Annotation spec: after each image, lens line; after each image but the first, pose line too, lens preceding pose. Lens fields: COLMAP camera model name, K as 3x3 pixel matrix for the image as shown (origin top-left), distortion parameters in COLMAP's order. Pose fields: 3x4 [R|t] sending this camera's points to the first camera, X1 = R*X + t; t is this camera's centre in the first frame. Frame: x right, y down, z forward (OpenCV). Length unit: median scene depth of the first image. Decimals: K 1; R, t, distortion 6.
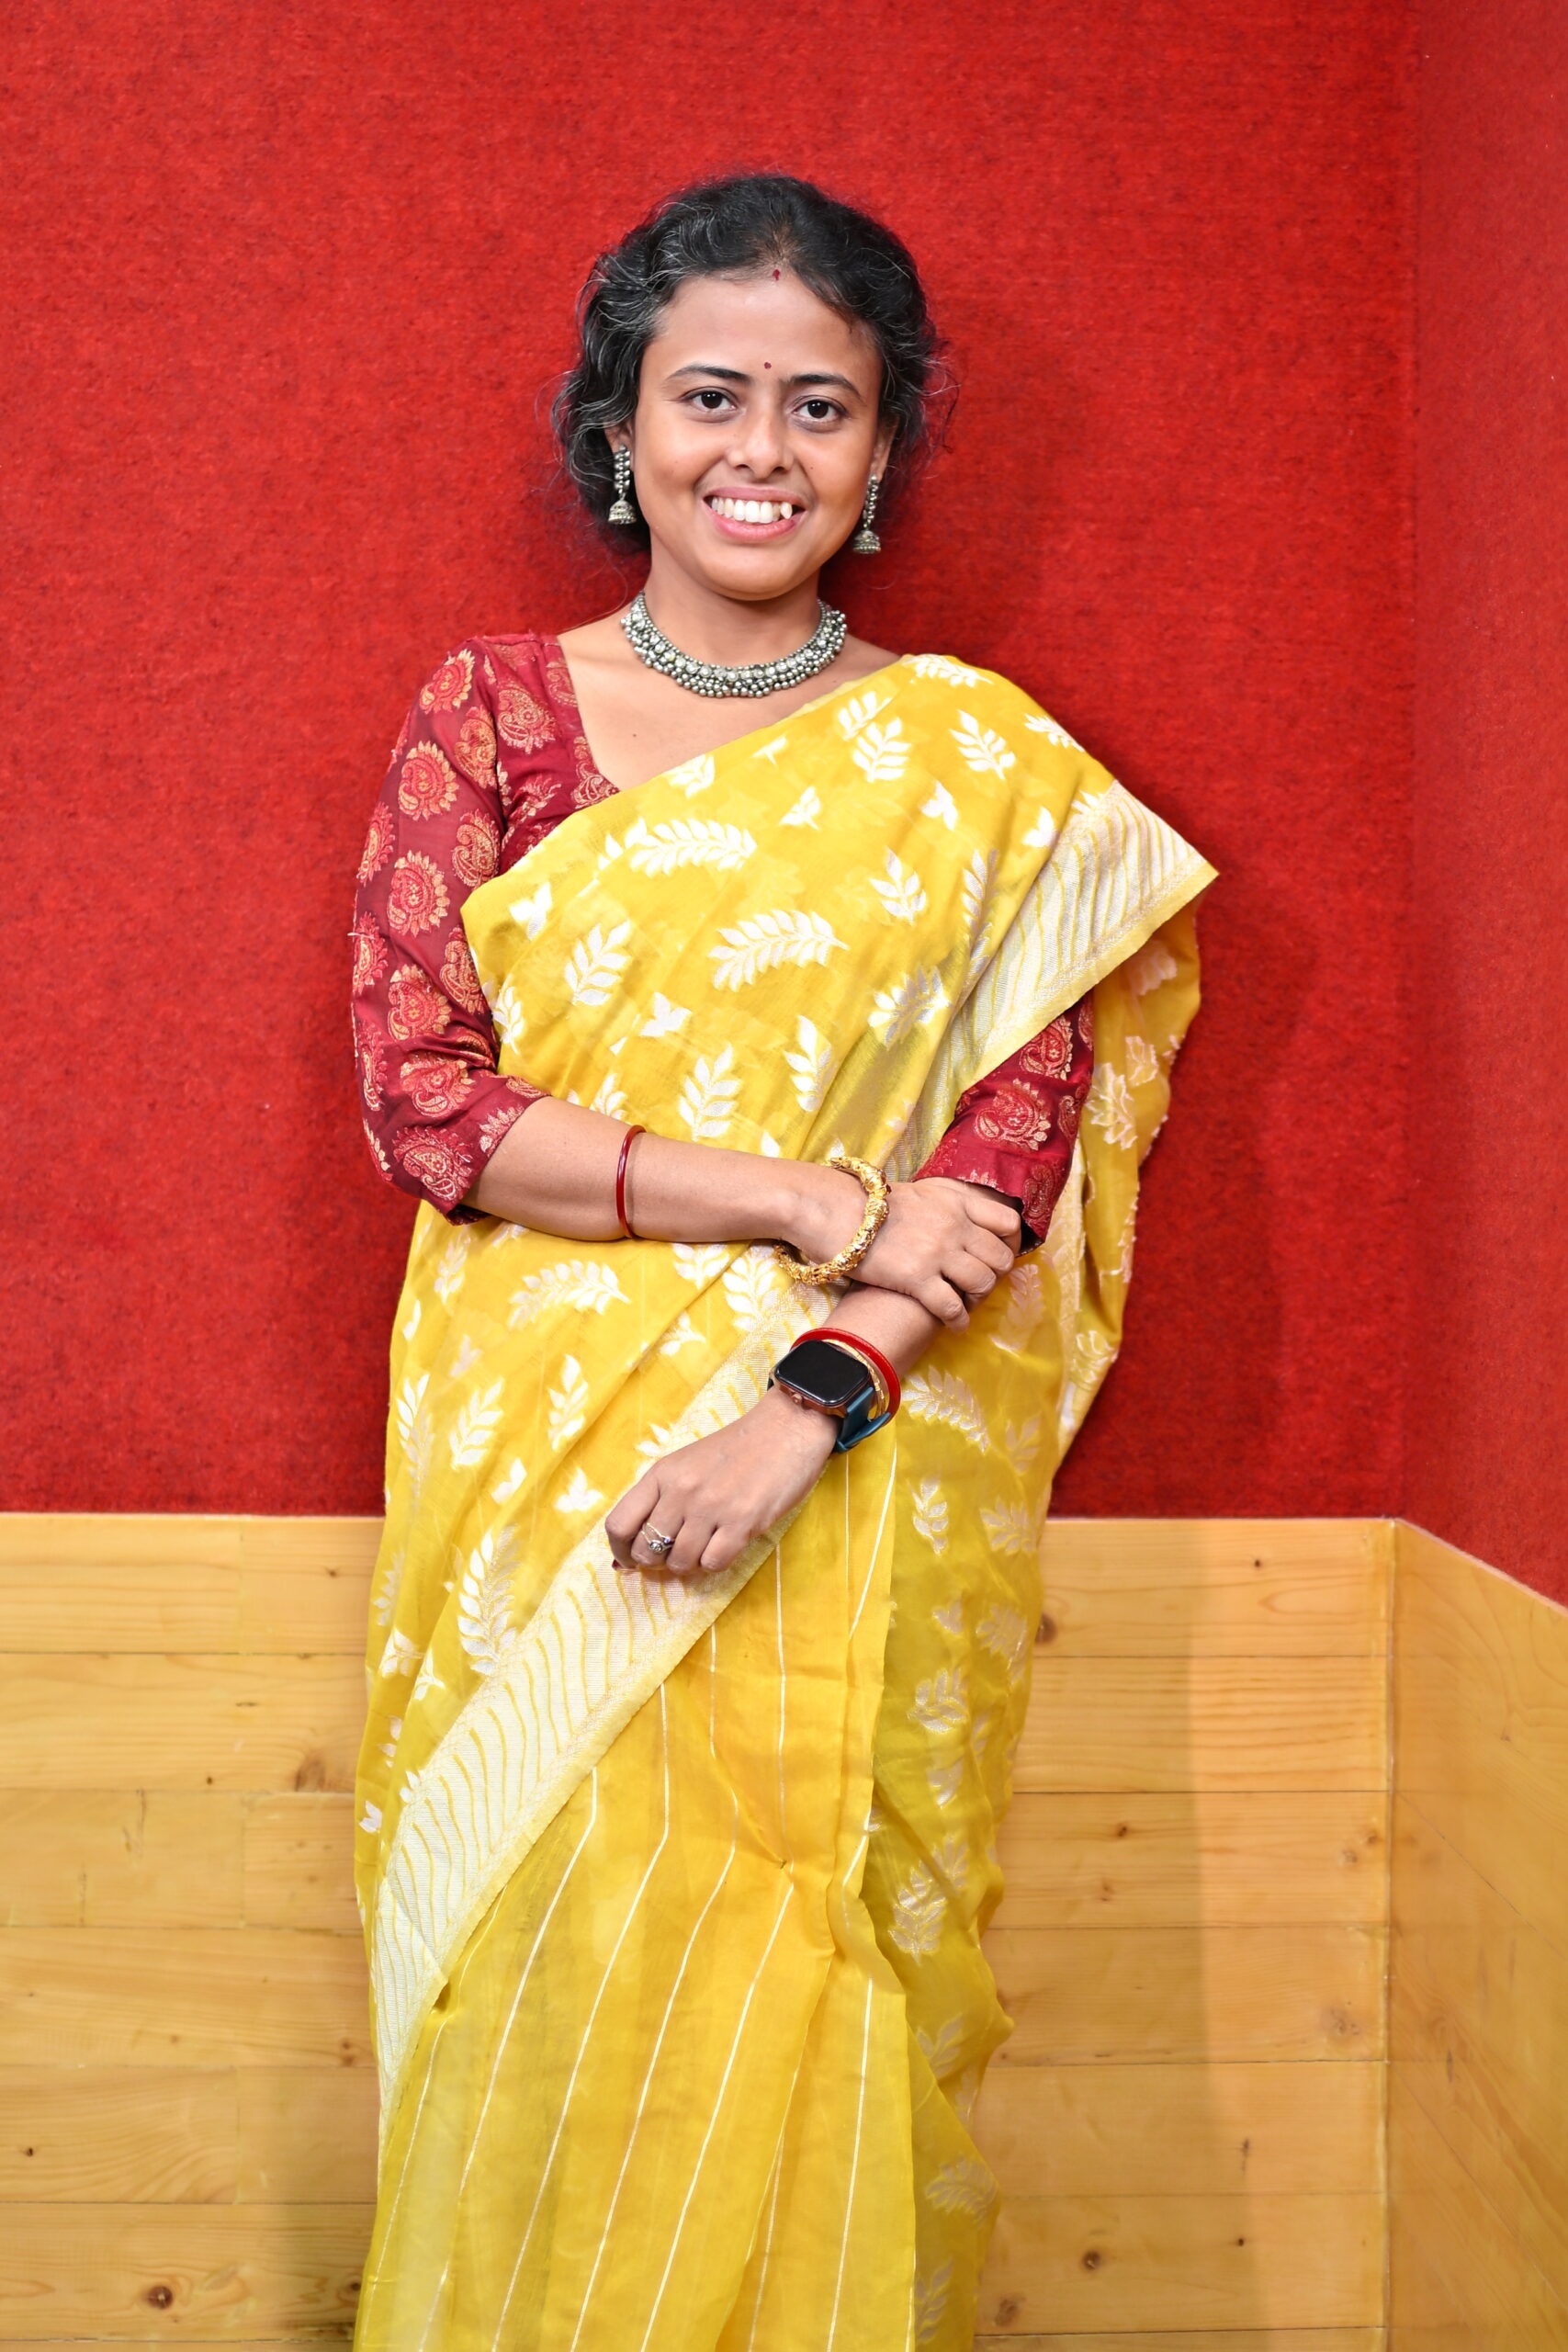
lens RADIAL K [[3552.2, 0, 799.2], [0, 3552.2, 1154.7], [0, 0, 1]] dist [-0.003610, 0.000000]
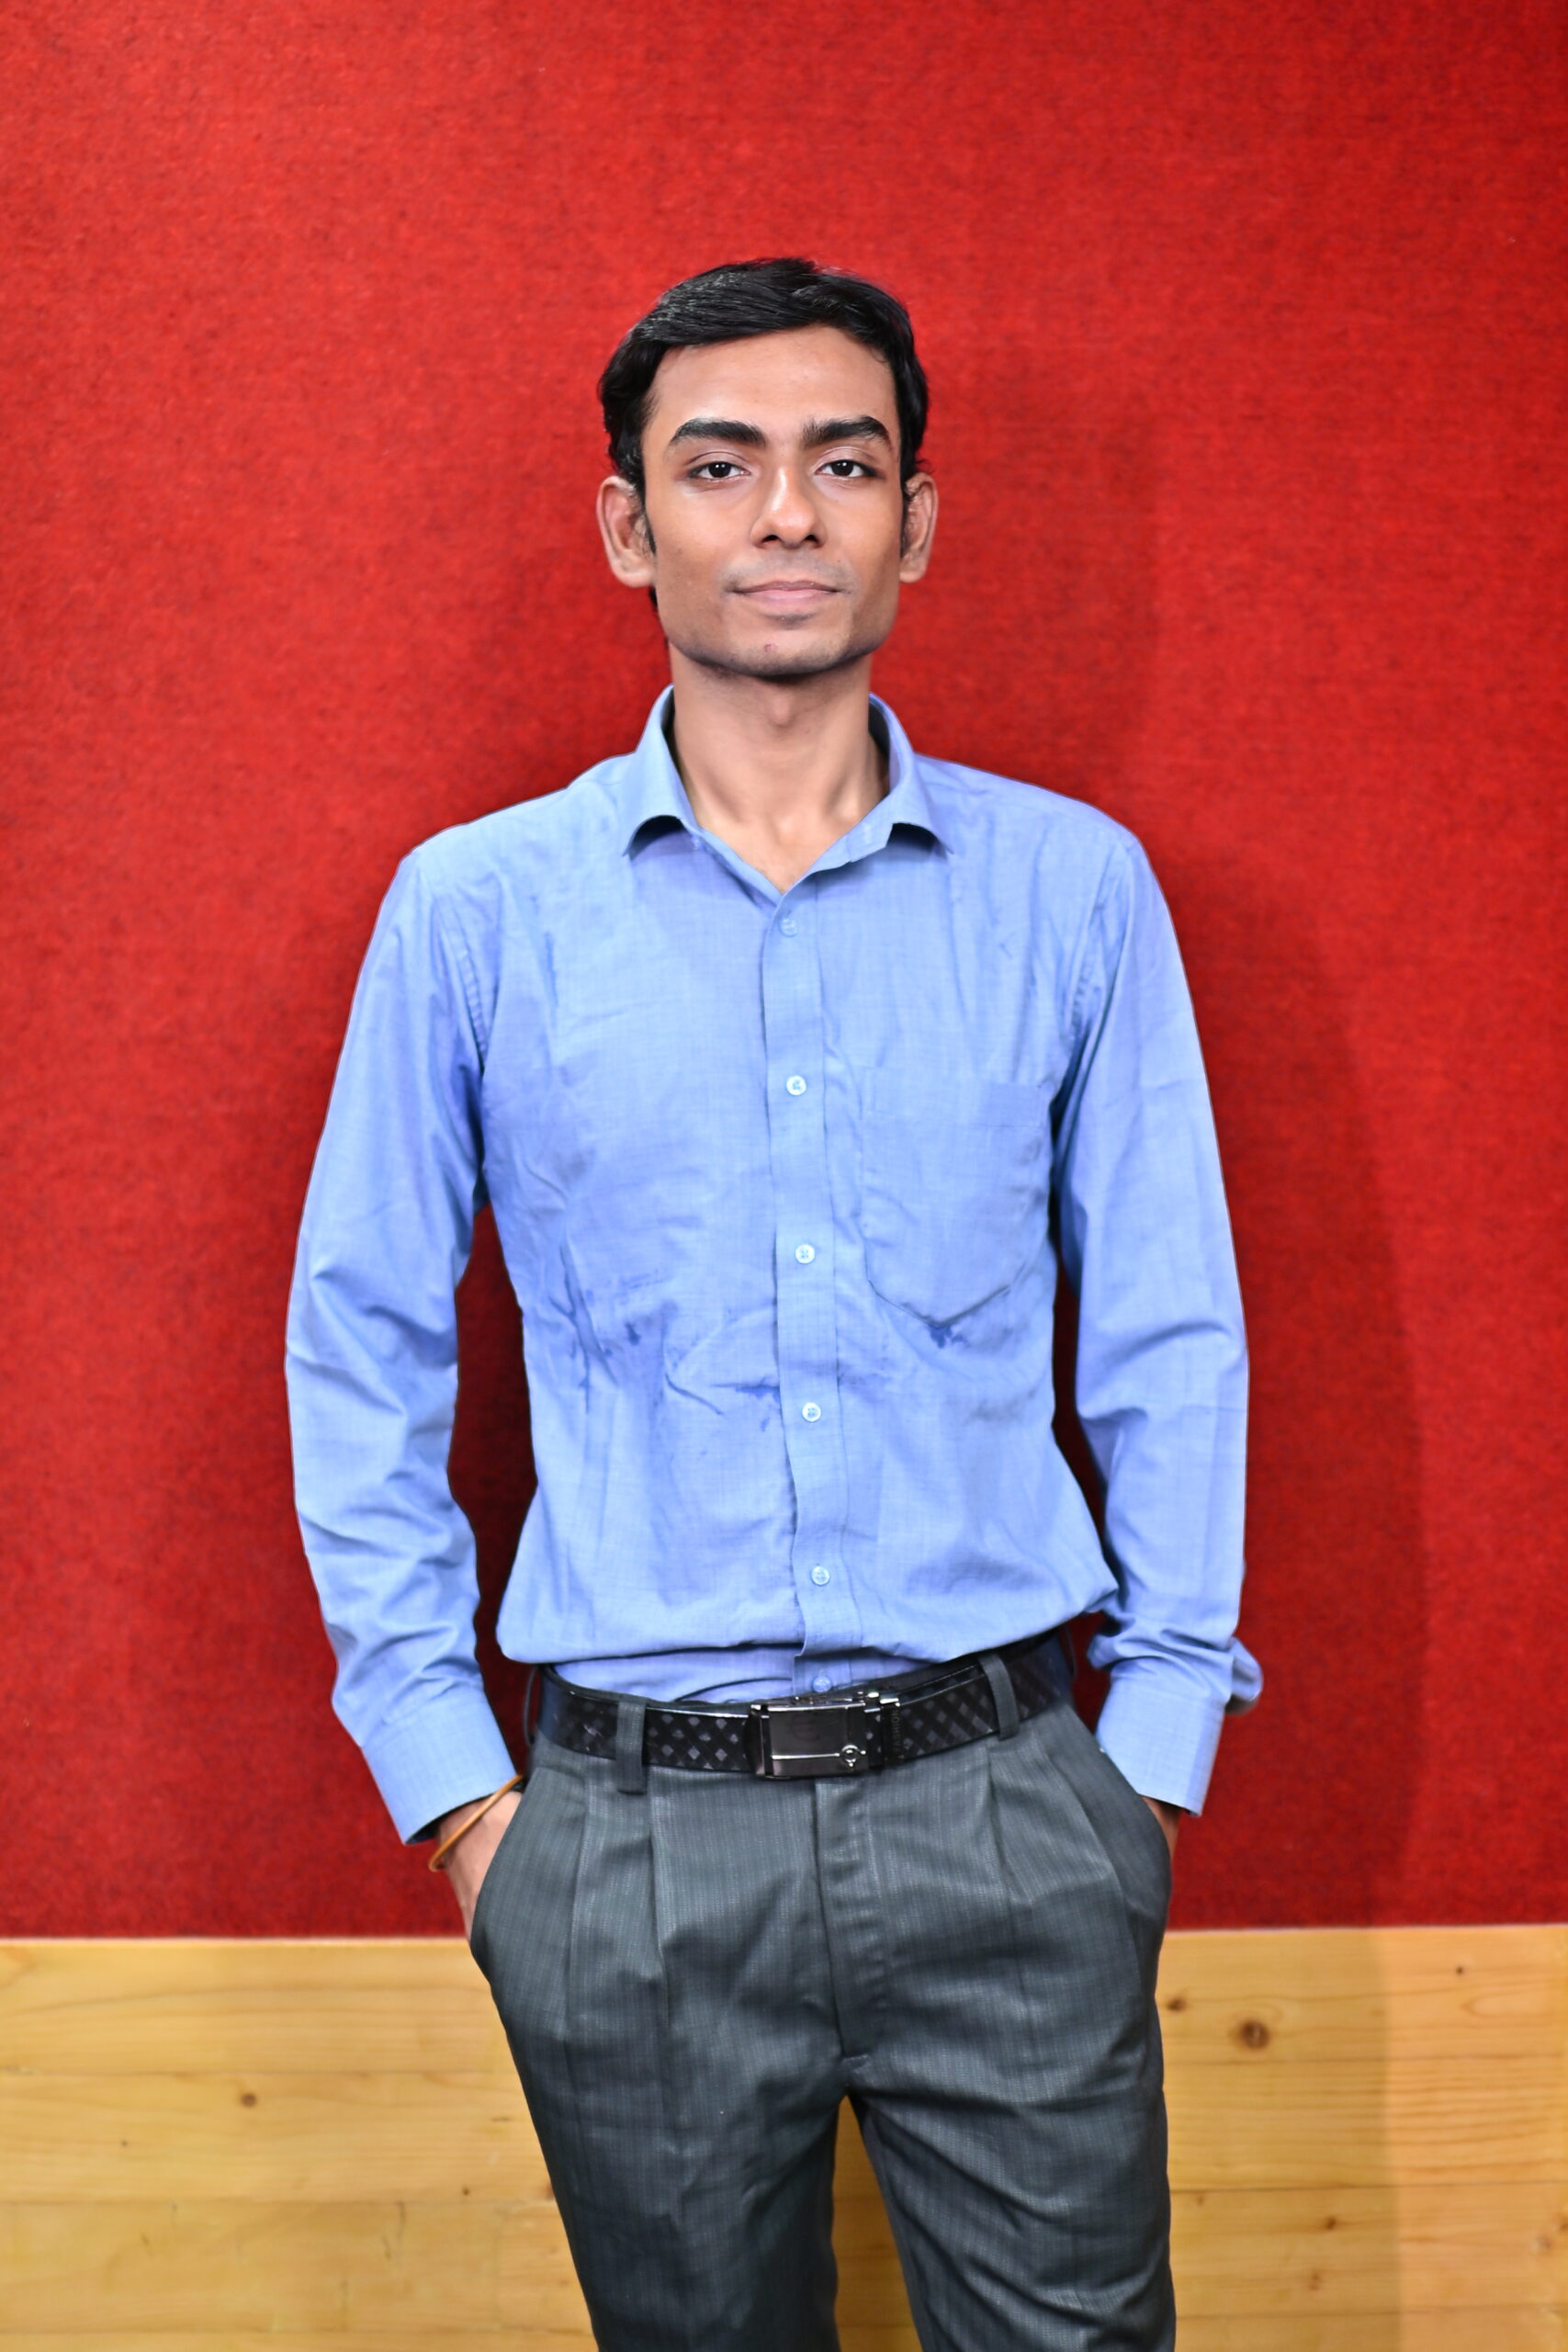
lens RADIAL K [[3552.2, 0, 773.7], [0, 3552.2, 1183.5], [0, 0, 1]] dist [-0.003610, 0.000000]
pose [[0.999301, -0.002421, 0.037293, -0.113565], [0.000955, 0.999228, 0.039280, -0.160591], [-0.037359, -0.039217, 0.998532, -0.033939]]
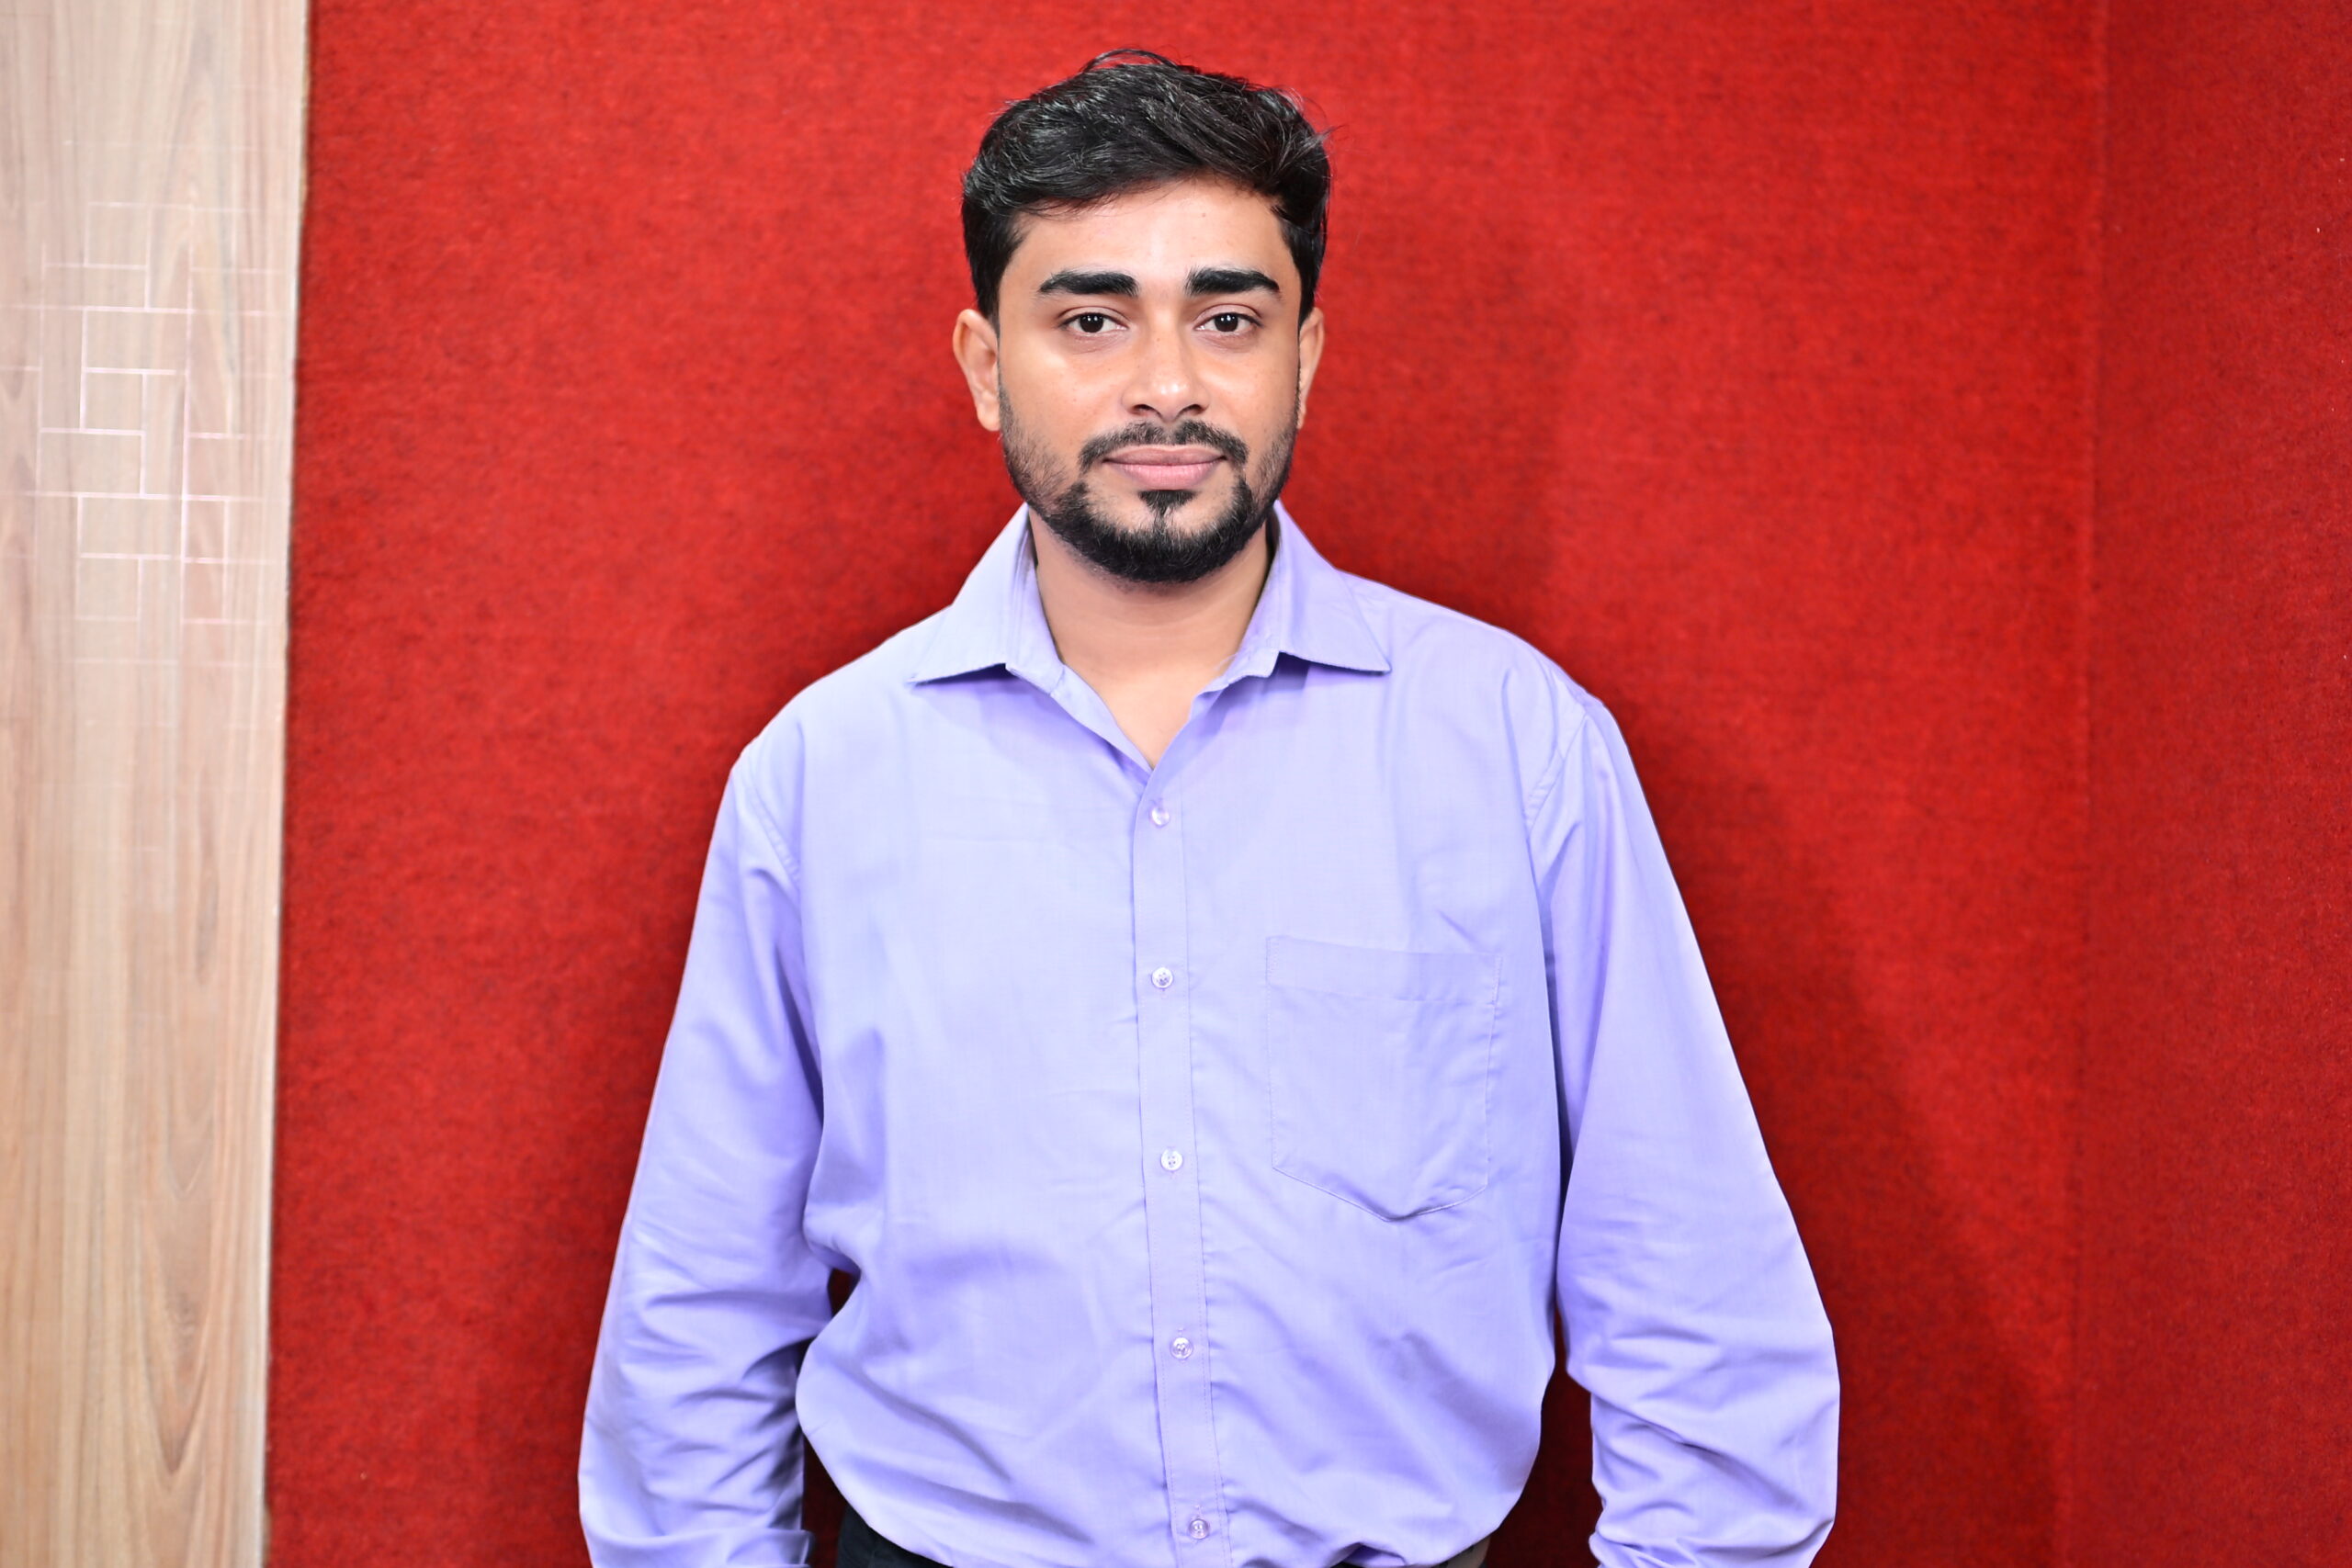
lens RADIAL K [[3552.2, 0, 1147.0], [0, 3552.2, 817.1], [0, 0, 1]] dist [-0.003610, 0.000000]
pose [[0.998645, 0.017045, 0.049168, -0.133361], [-0.016554, 0.999809, -0.010372, -0.132812], [-0.049335, 0.009544, 0.998737, 0.042195]]
